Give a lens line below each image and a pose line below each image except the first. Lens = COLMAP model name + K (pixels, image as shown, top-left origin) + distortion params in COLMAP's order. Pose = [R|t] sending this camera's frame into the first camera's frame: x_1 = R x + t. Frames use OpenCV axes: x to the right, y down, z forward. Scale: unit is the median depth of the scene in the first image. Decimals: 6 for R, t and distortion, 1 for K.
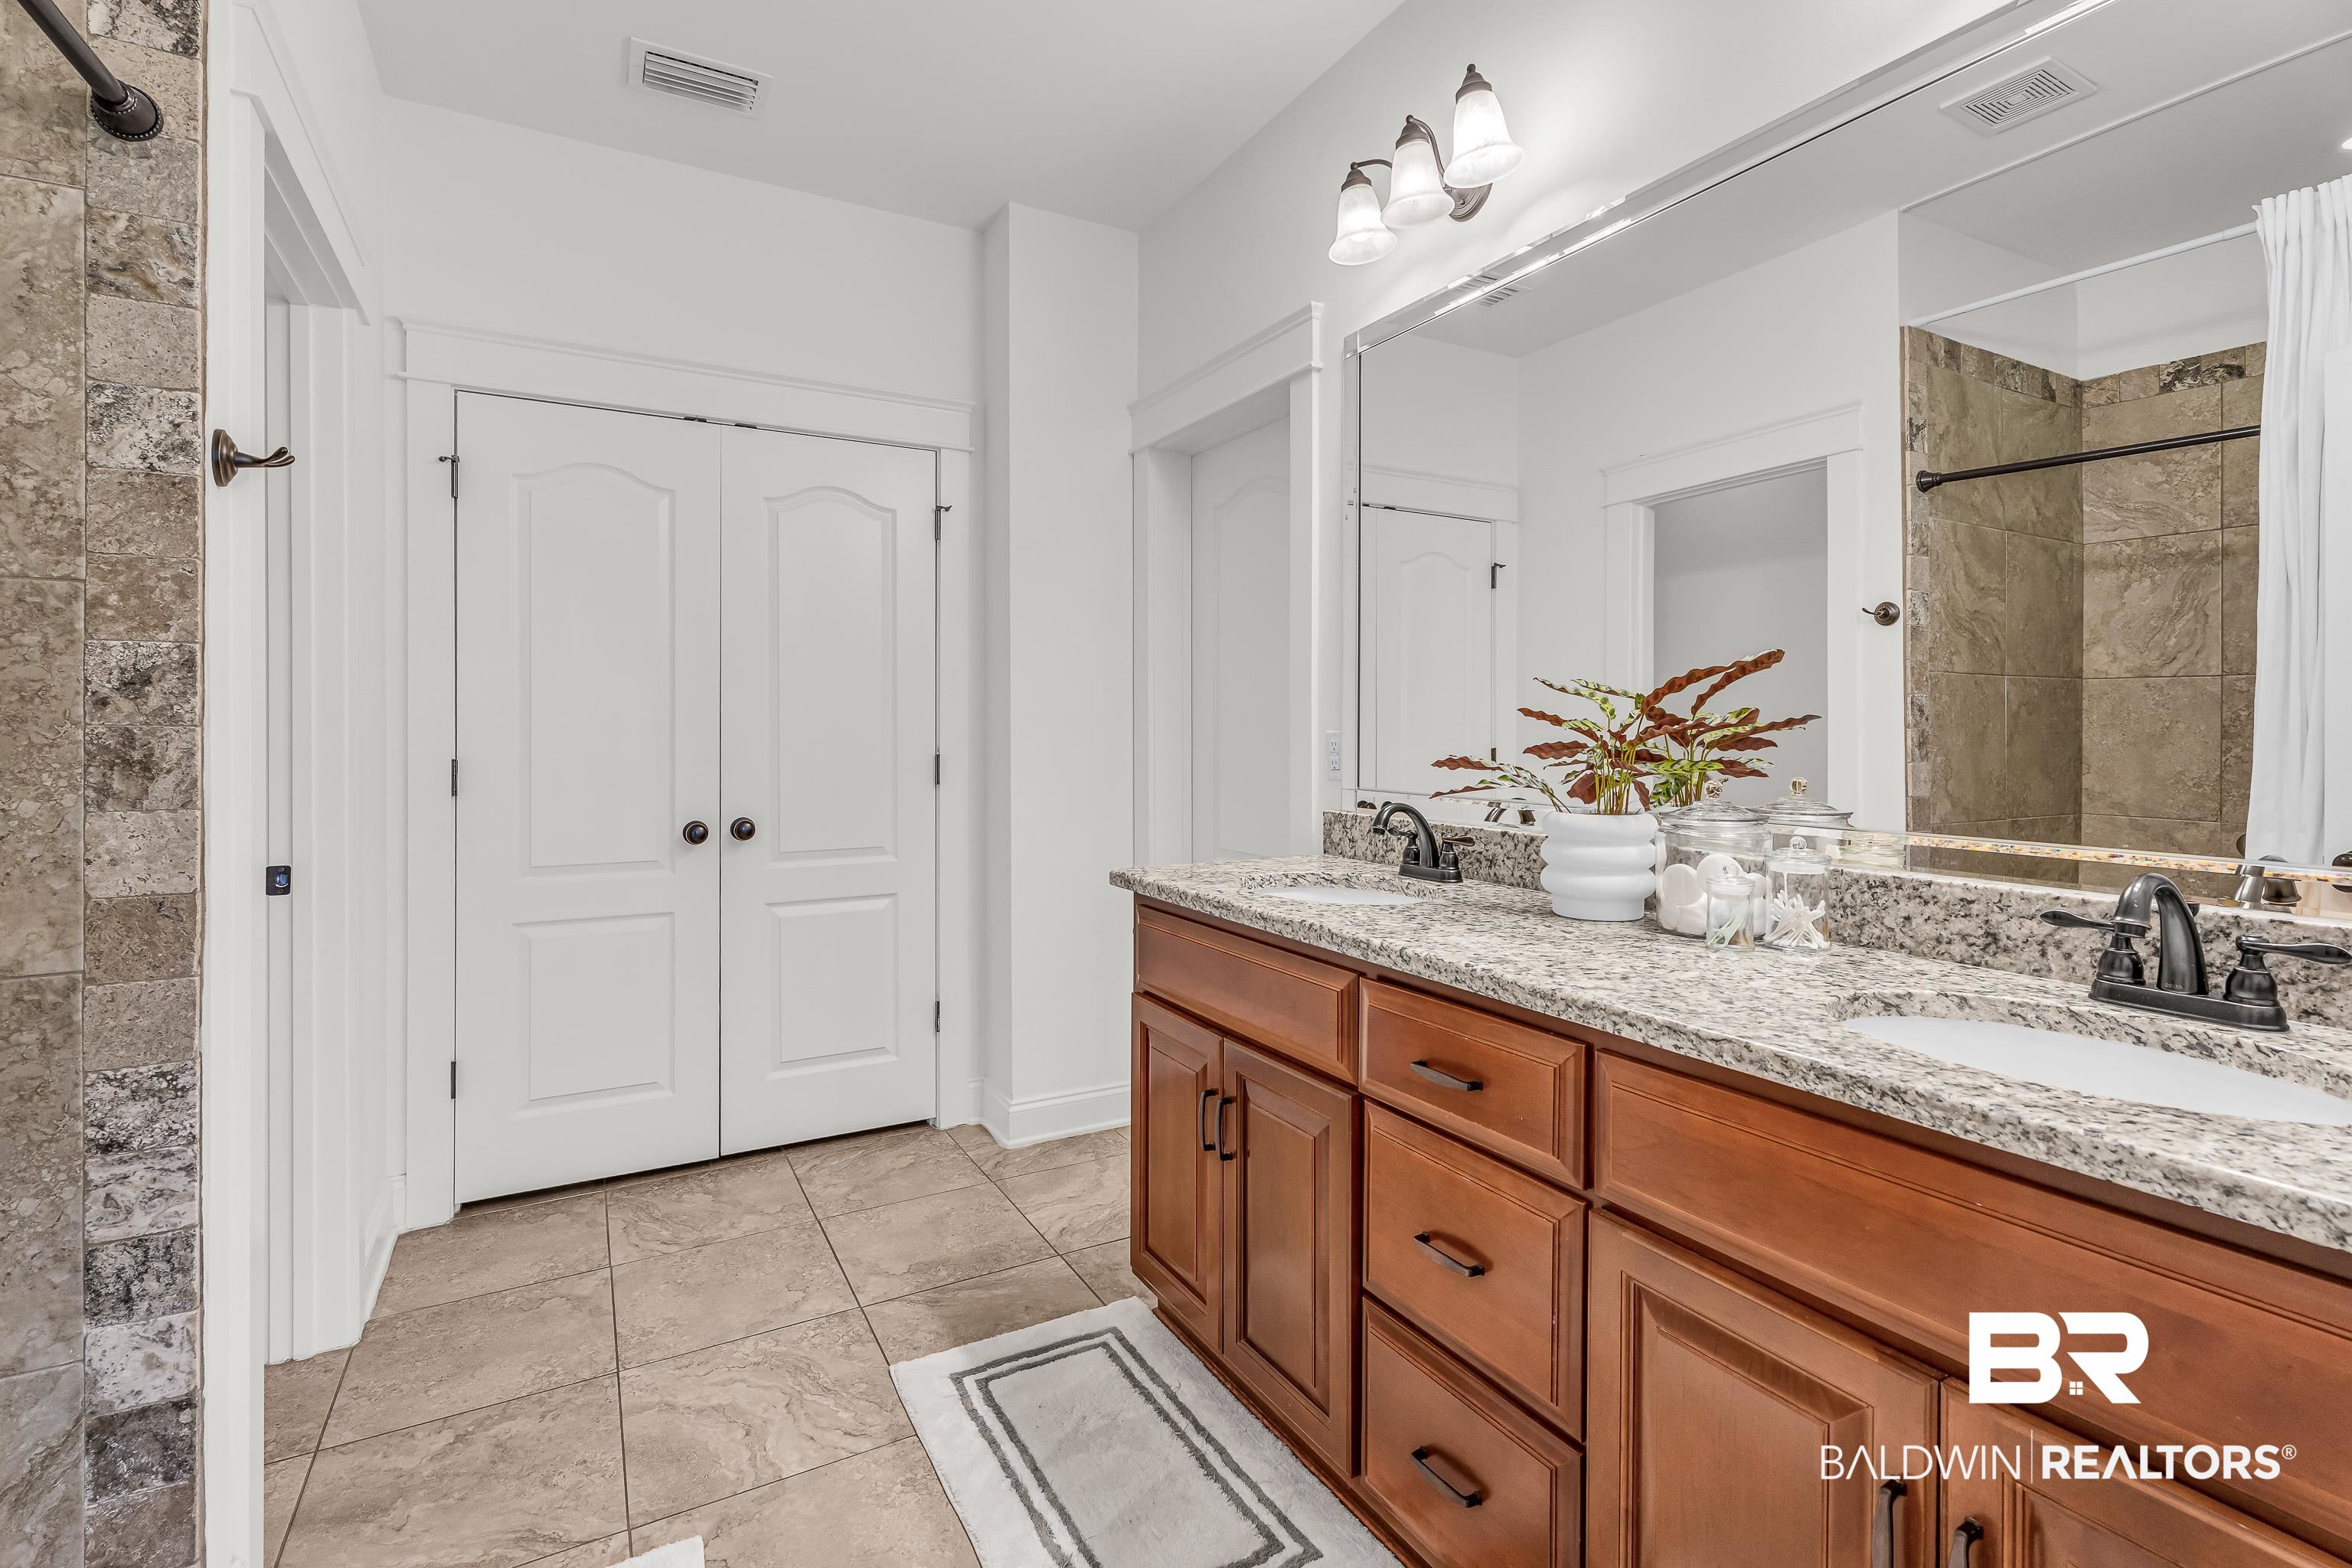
lens RADIAL K [[1066.2, 0, 1166.5], [0, 1066.2, 741.6], [0, 0, 1]] dist [-0.000619, 0.000122]
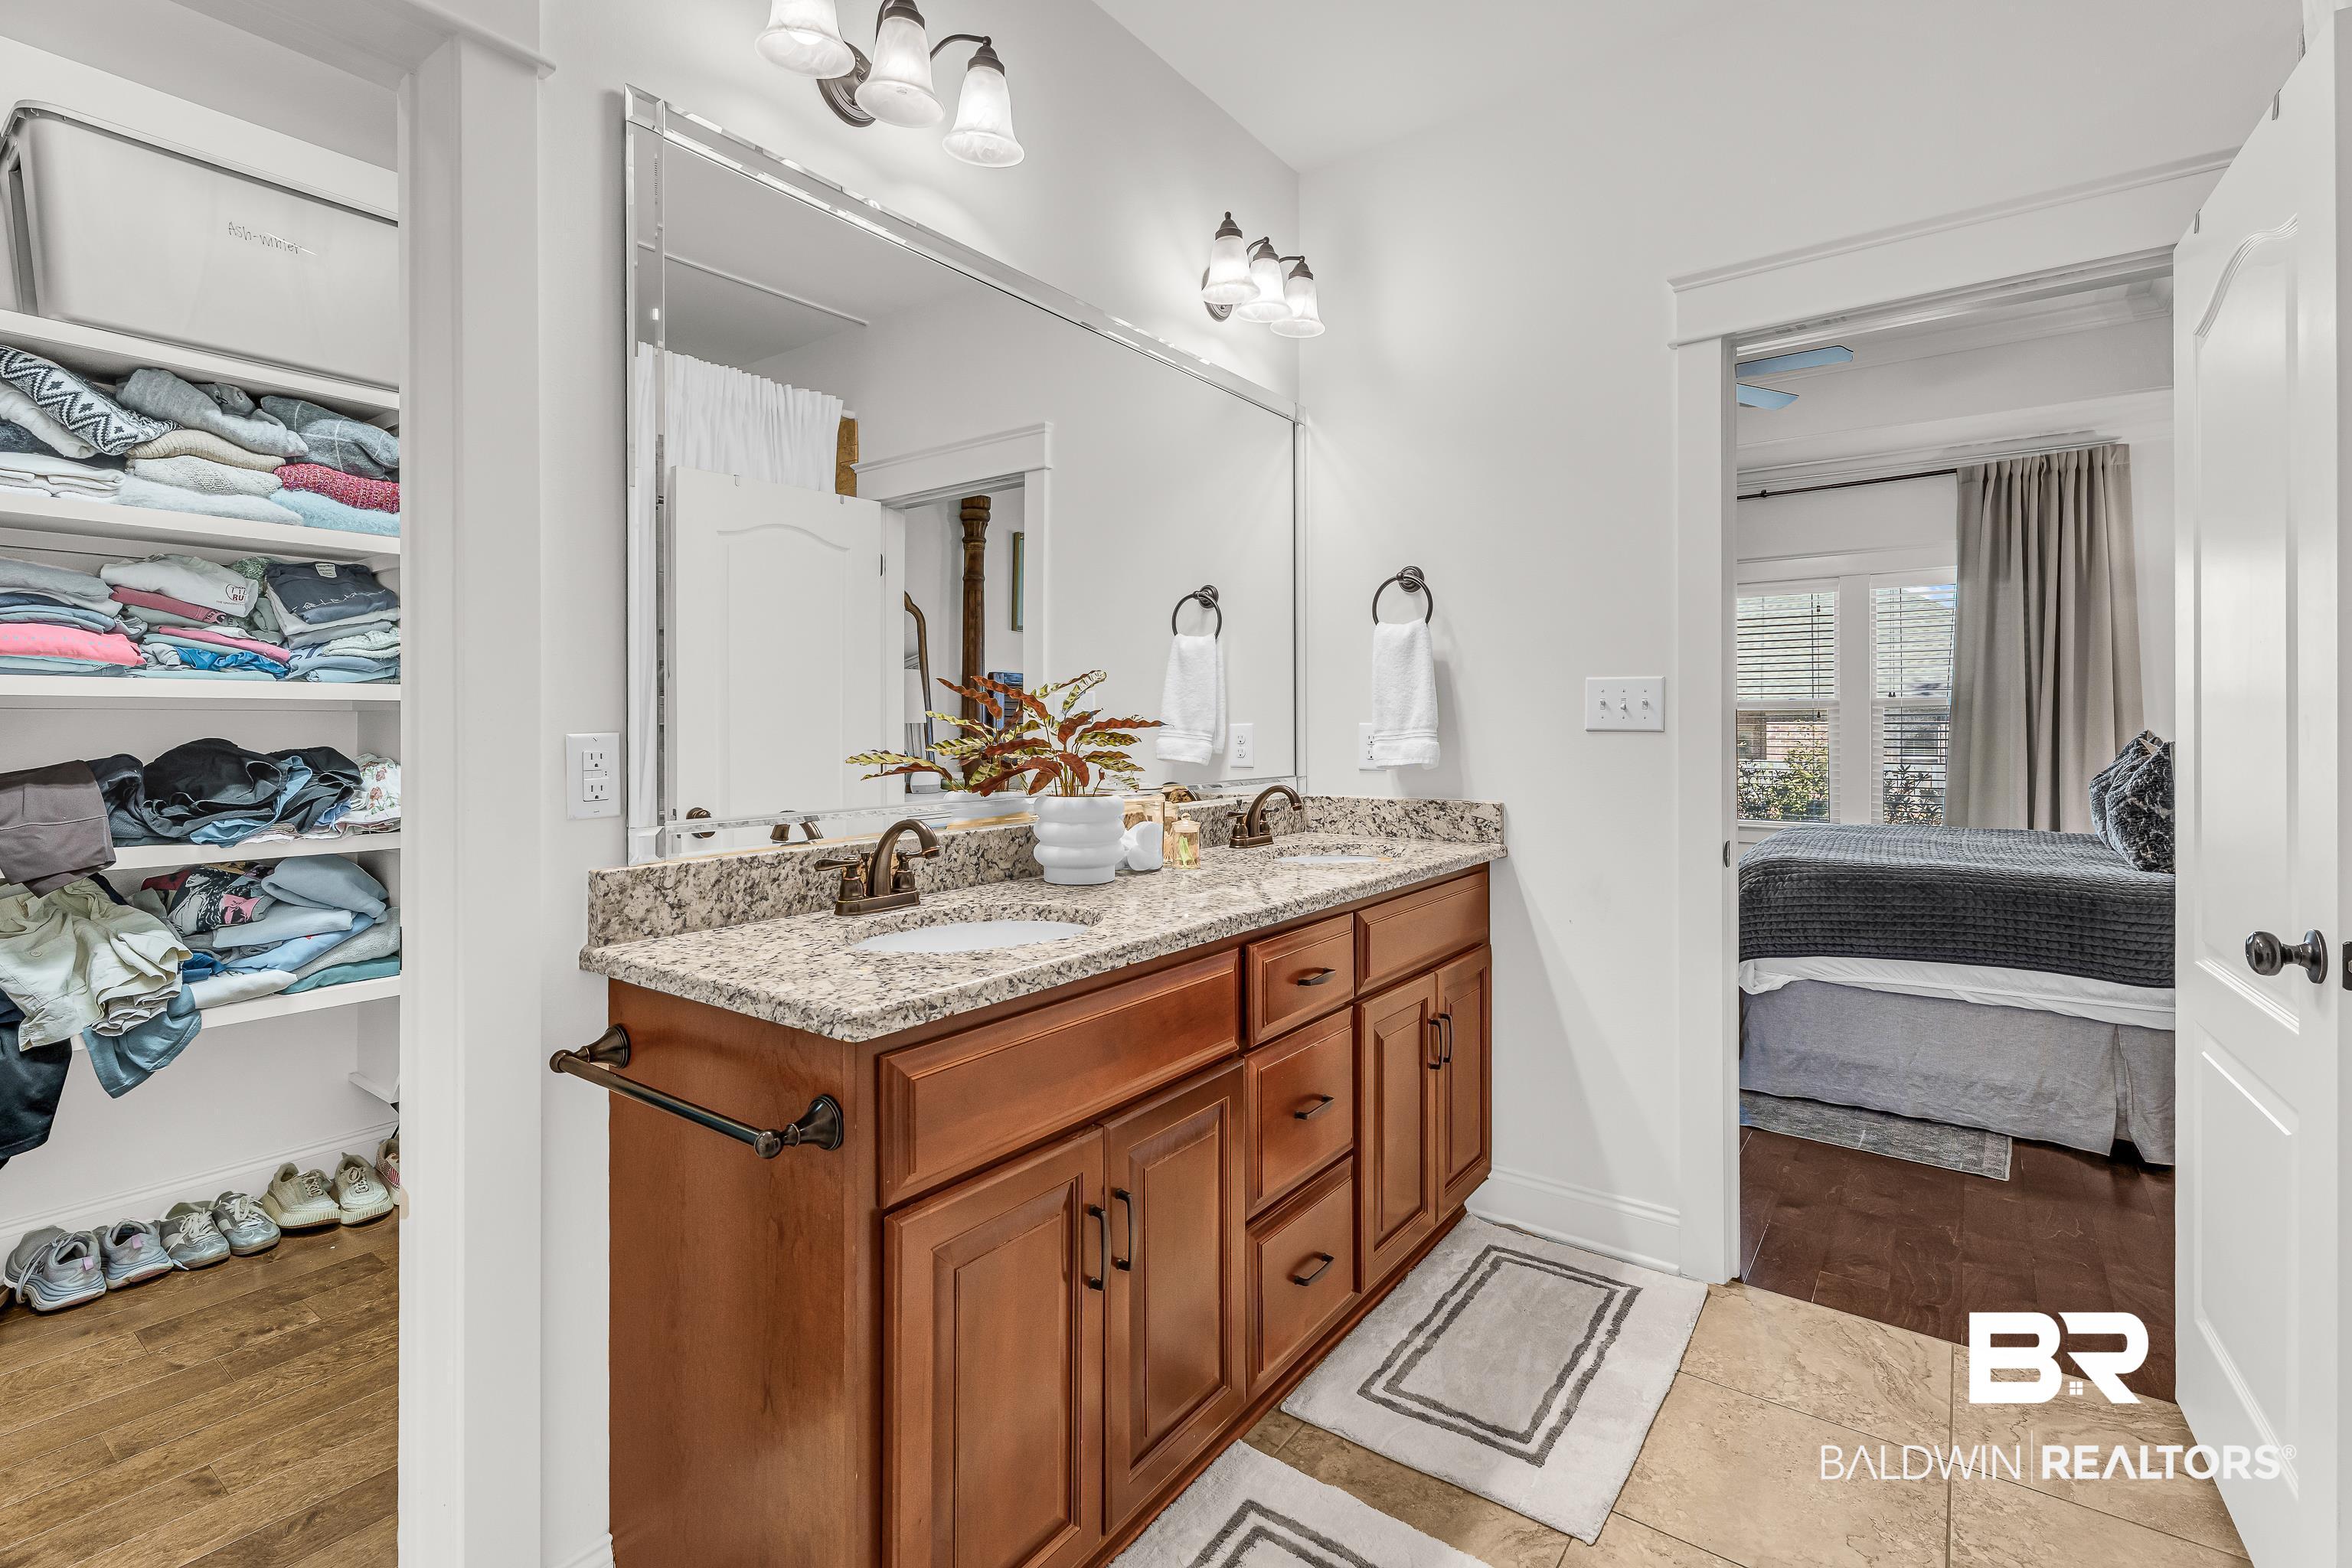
lens RADIAL K [[1098.5, 0, 1201.0], [0, 1098.5, 721.7], [0, 0, 1]] dist [-0.000753, -0.000026]
pose [[-0.441370, 0.001376, 0.897324, -0.732875], [0.011108, 0.999931, 0.003930, -0.020298], [-0.897257, 0.011702, -0.441354, 1.352522]]
